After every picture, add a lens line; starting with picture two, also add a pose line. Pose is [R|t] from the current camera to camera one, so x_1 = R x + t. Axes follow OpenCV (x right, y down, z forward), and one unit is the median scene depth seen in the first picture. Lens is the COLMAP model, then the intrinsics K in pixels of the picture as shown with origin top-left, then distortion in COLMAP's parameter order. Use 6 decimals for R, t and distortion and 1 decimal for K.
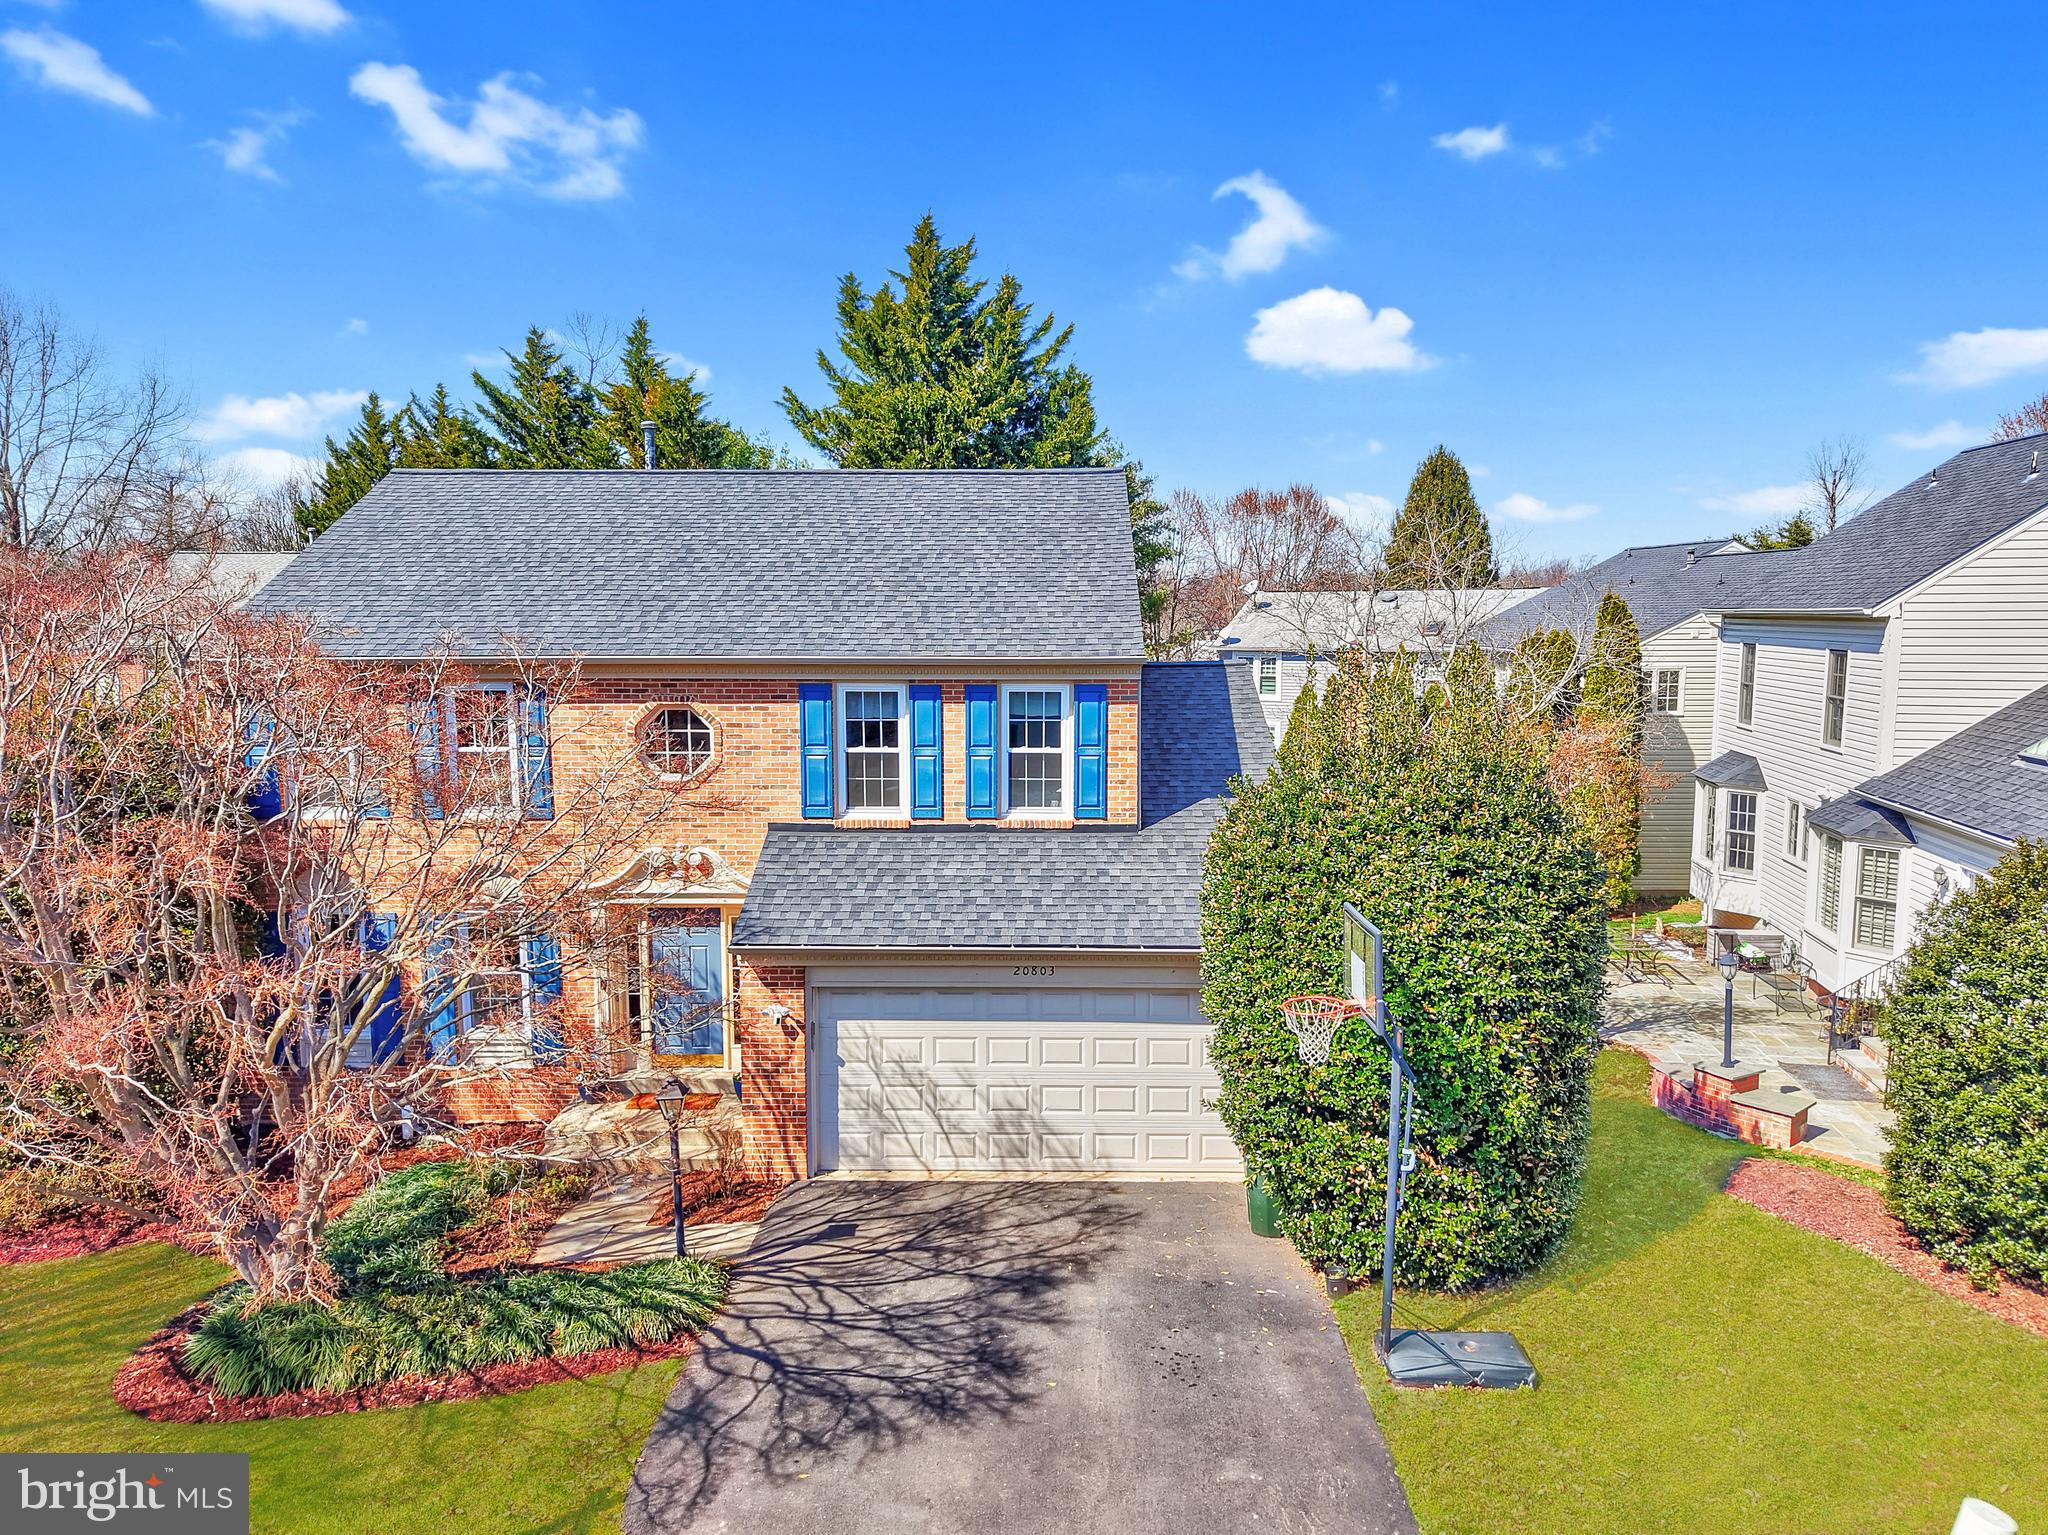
lens RADIAL K [[1398.4, 0, 1033.6], [0, 1398.4, 753.5], [0, 0, 1]] dist [0.013652, -0.007887]
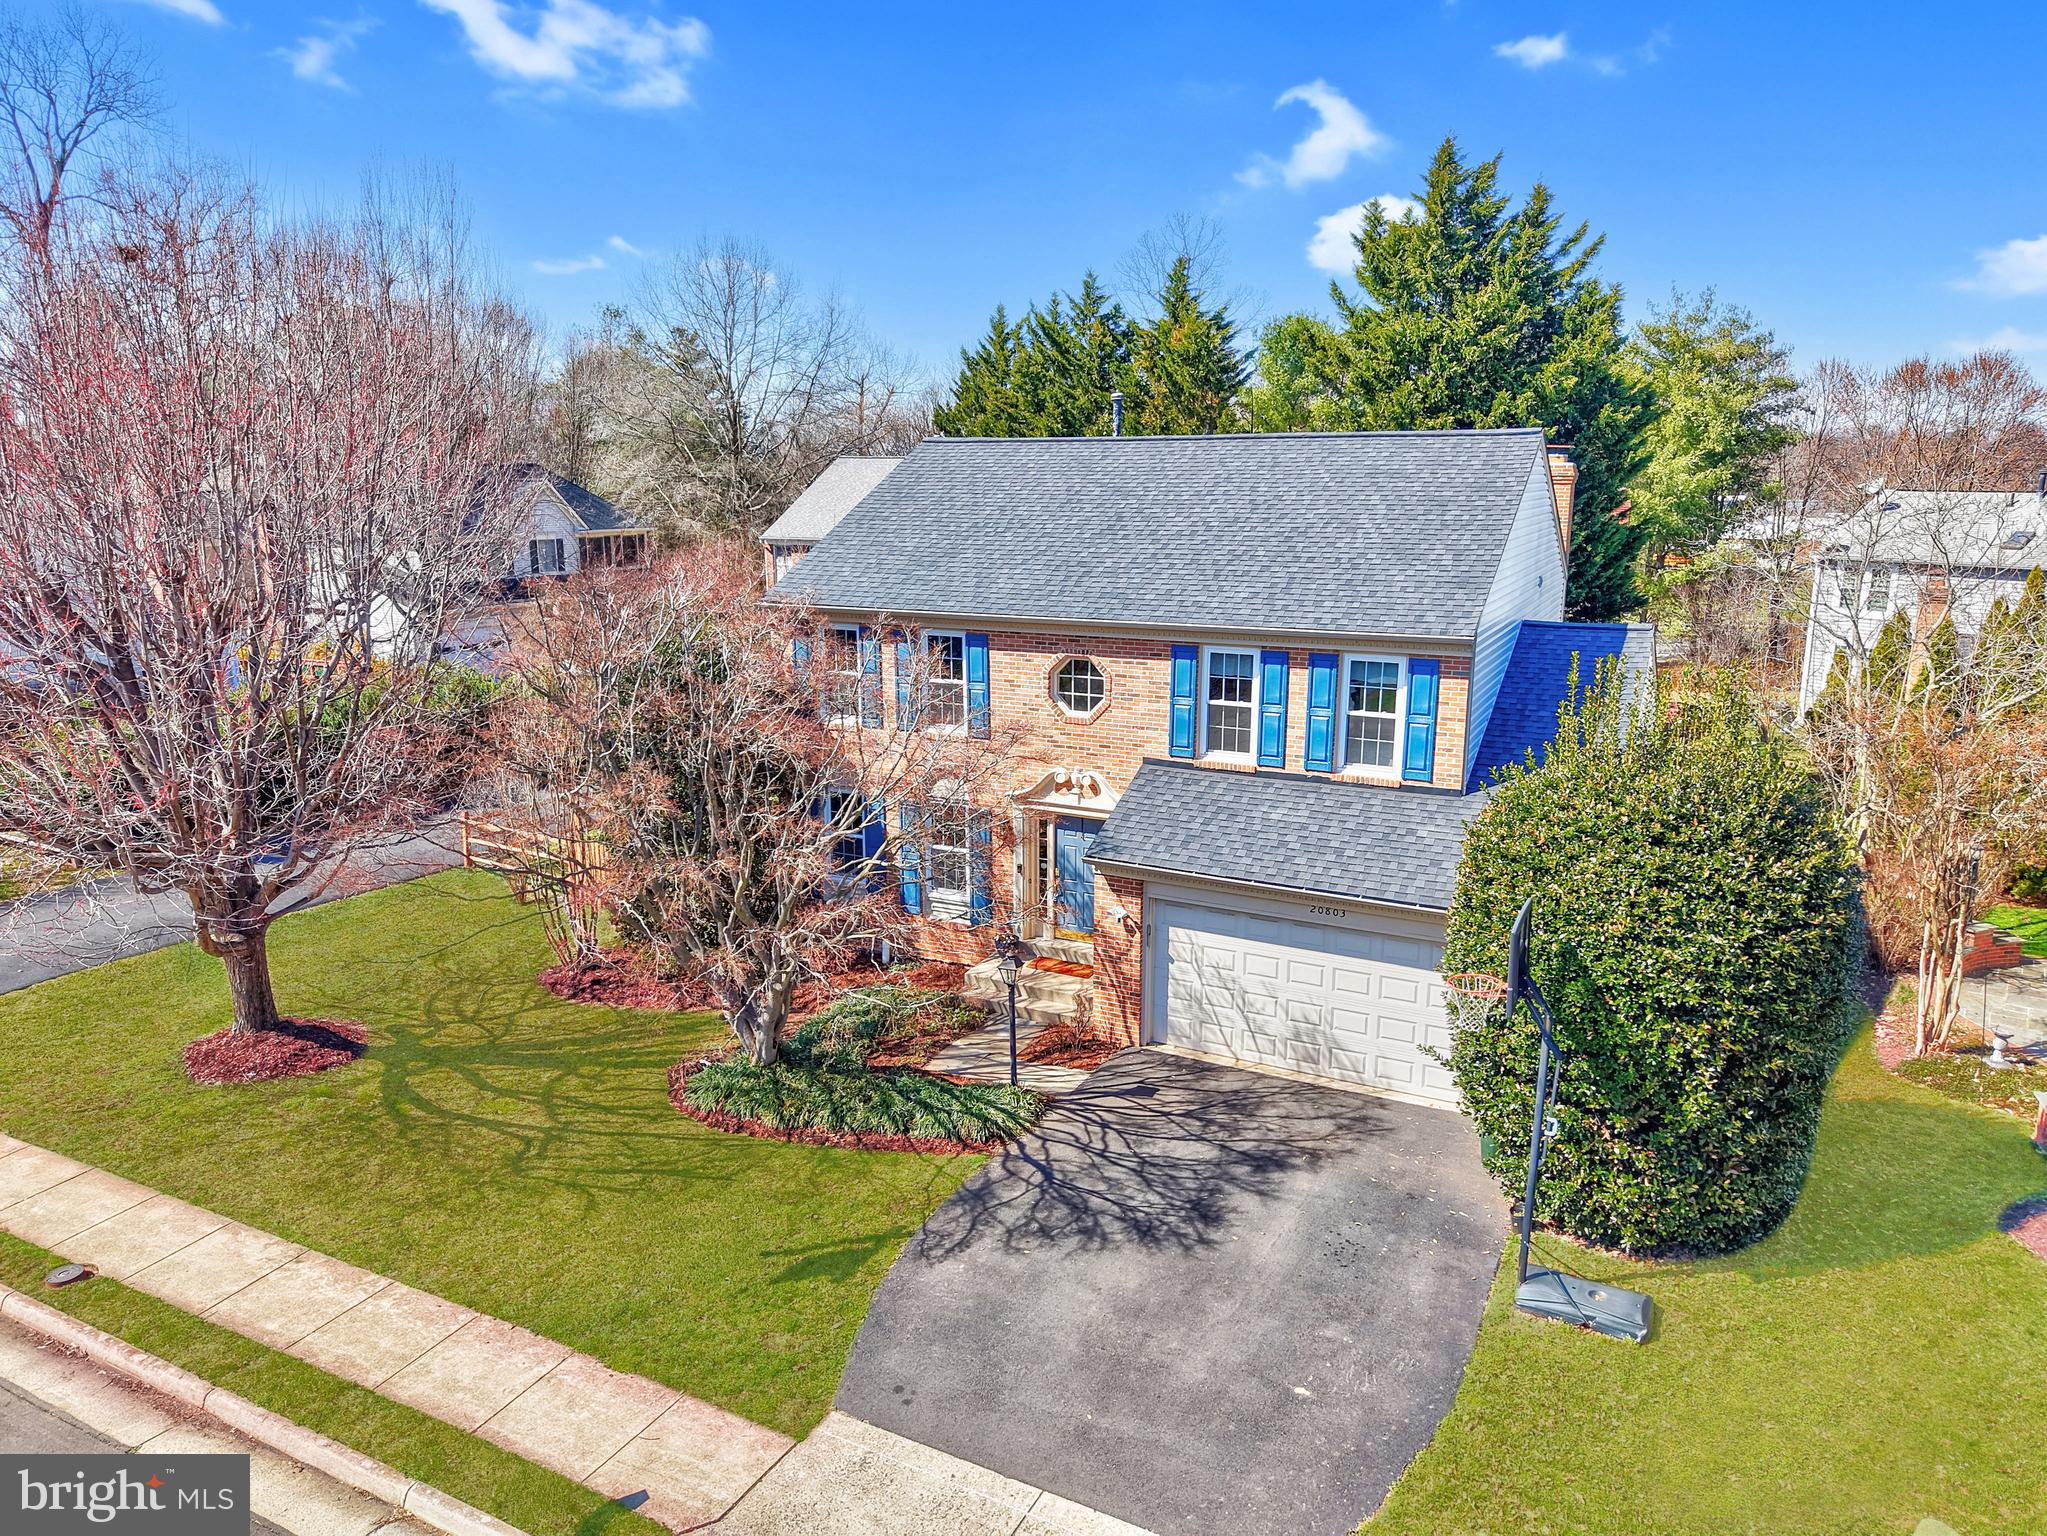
lens RADIAL K [[1394.1, 0, 1005.6], [0, 1394.1, 726.3], [0, 0, 1]] dist [0.042387, -0.059336]
pose [[0.895767, 0.081614, -0.436968, 0.257649], [-0.046415, 0.994800, 0.090653, -0.090706], [0.442095, -0.060922, 0.894897, -0.156916]]
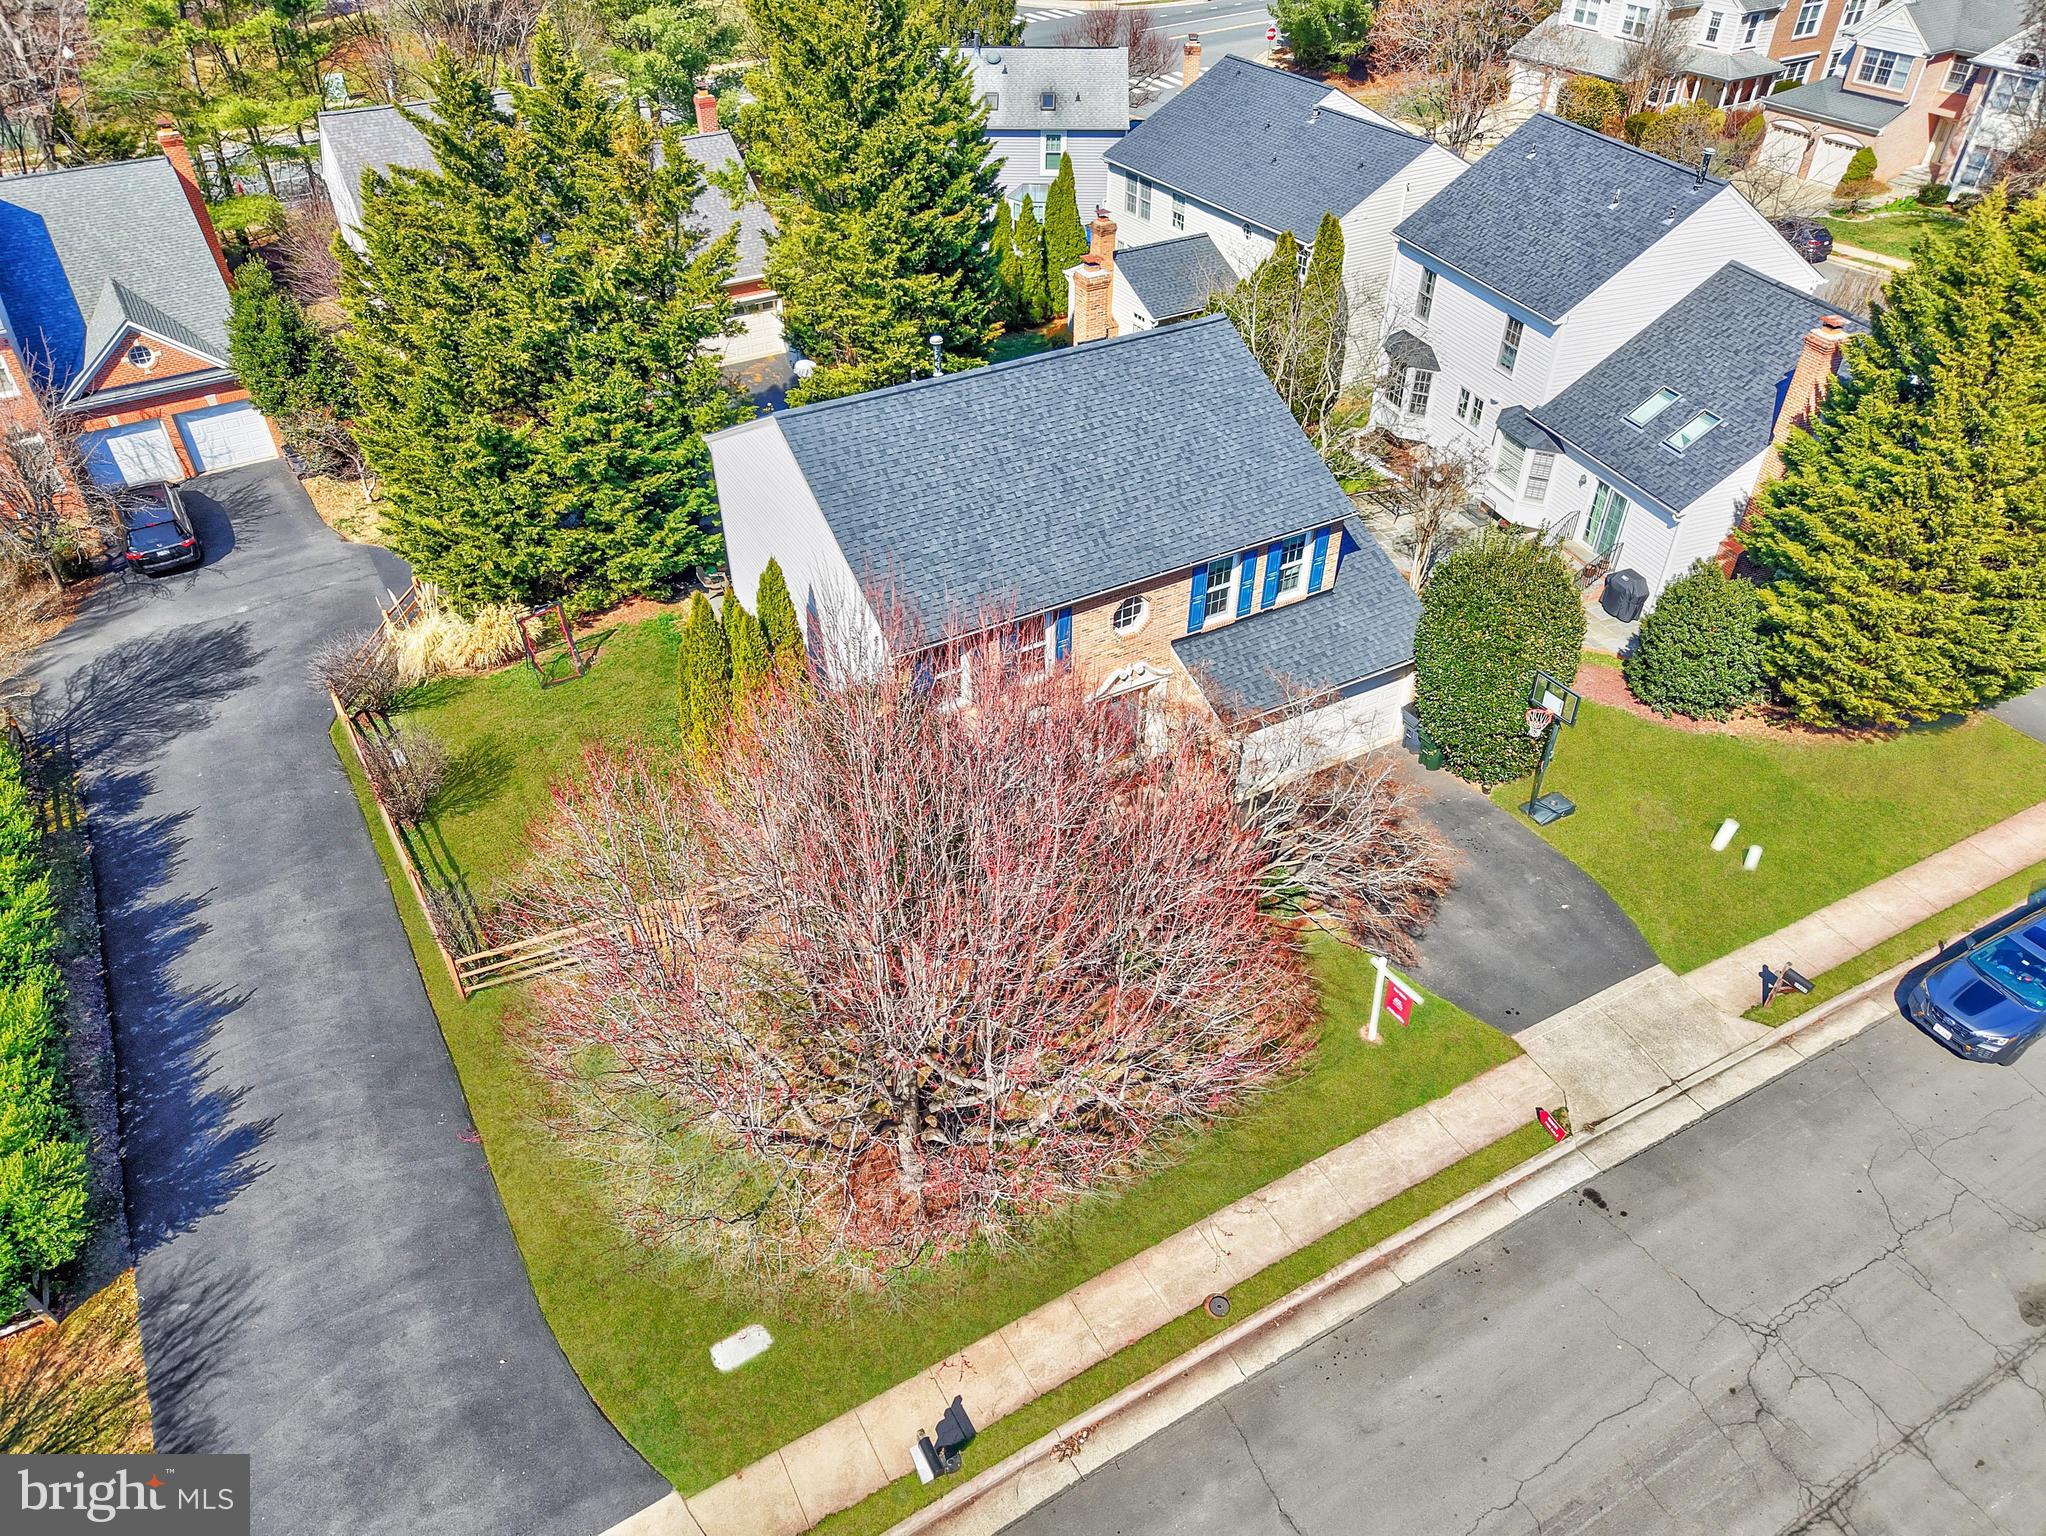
lens RADIAL K [[1397.2, 0, 1023.0], [0, 1397.2, 768.0], [0, 0, 1]] dist [0.016347, -0.004181]
pose [[0.859116, -0.320167, 0.399266, -1.268705], [0.051639, 0.830398, 0.554773, -0.927414], [-0.509169, -0.455997, 0.729941, -0.338887]]
